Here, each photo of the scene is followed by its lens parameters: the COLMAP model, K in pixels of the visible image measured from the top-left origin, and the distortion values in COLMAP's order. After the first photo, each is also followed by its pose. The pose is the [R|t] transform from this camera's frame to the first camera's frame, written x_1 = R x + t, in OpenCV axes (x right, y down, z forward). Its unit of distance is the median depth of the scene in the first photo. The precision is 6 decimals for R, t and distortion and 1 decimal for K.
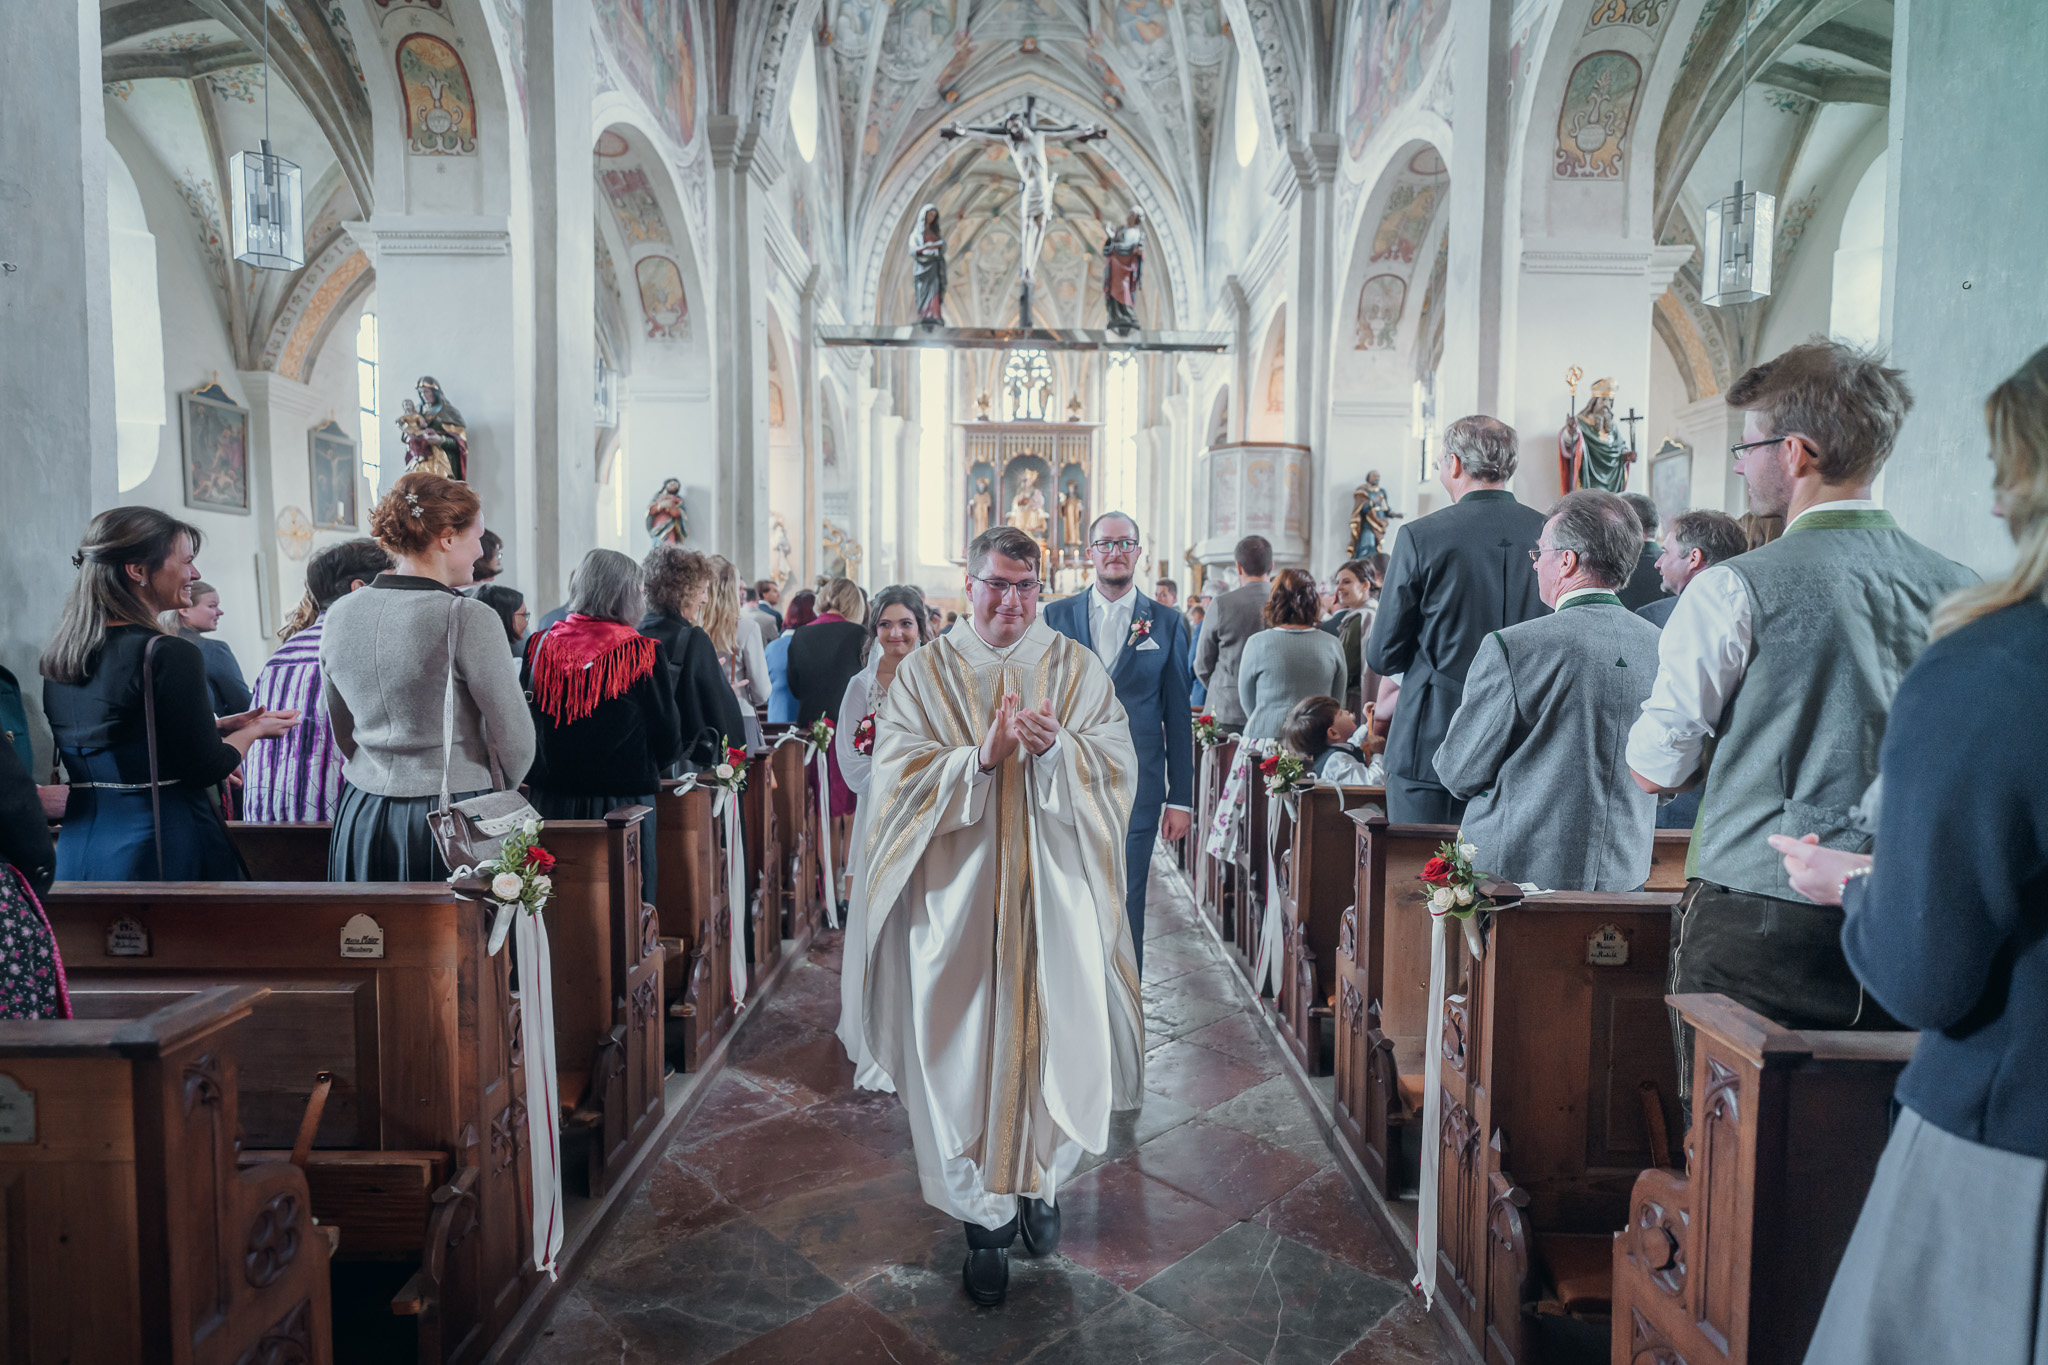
lens RADIAL K [[1132.3, 0, 1026.4], [0, 1132.3, 686.6], [0, 0, 1]] dist [-0.000105, 0.000051]
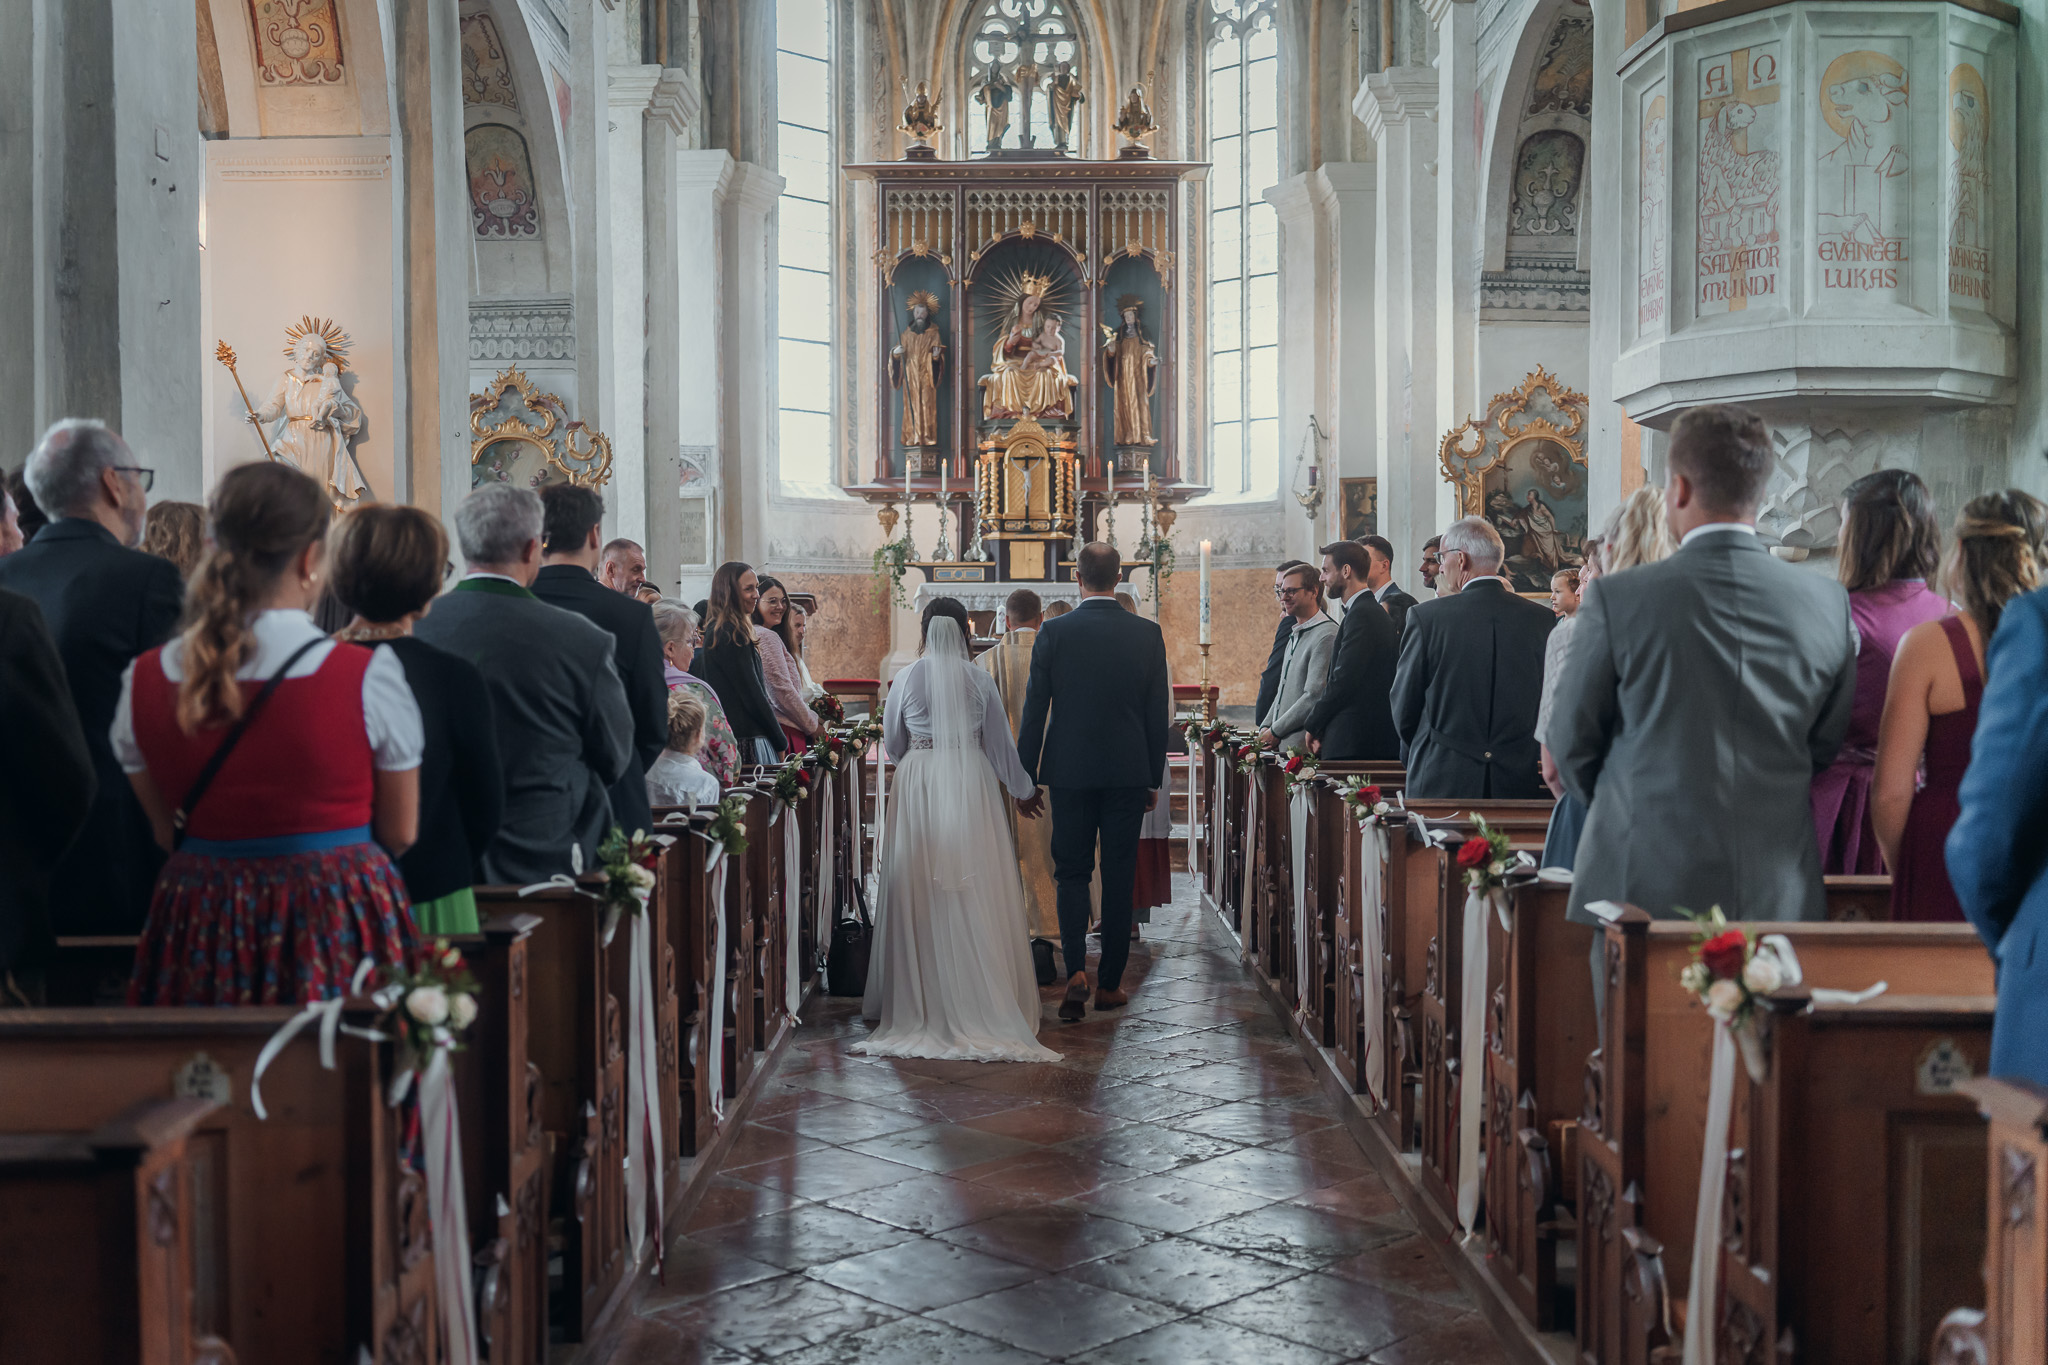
lens RADIAL K [[2083.0, 0, 1035.8], [0, 2083.0, 682.2], [0, 0, 1]] dist [0.010279, 0.000000]
pose [[0.999830, -0.015921, 0.009322, -0.005290], [0.016218, 0.999332, -0.032746, -0.011395], [-0.008795, 0.032892, 0.999420, 0.219684]]
